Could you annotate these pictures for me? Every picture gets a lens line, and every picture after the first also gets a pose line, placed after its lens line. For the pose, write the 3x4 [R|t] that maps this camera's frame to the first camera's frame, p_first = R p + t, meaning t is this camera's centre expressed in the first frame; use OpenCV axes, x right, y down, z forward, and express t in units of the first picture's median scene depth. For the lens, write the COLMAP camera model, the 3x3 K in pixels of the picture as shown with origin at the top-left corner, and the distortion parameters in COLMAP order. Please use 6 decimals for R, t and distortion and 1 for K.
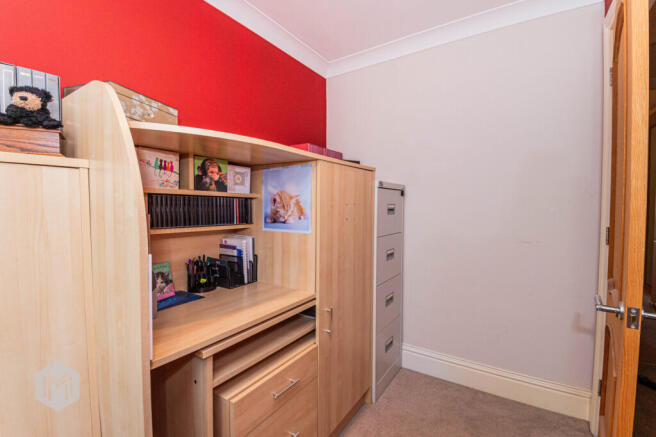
lens RADIAL K [[296.7, 0, 328.0], [0, 296.7, 218.5], [0, 0, 1]] dist [0.051352, -0.035258]
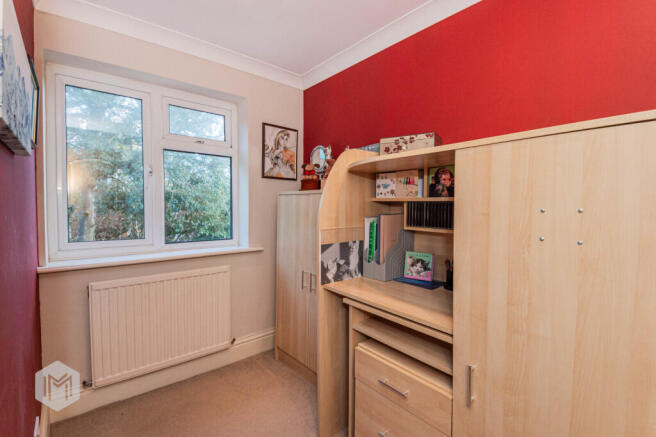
lens RADIAL K [[296.7, 0, 328.0], [0, 296.7, 218.5], [0, 0, 1]] dist [0.051352, -0.035258]
pose [[-0.308877, 0.037587, -0.950359, 0.807497], [-0.042836, 0.997655, 0.053380, -0.055204], [0.950137, 0.057198, -0.306542, 0.971902]]
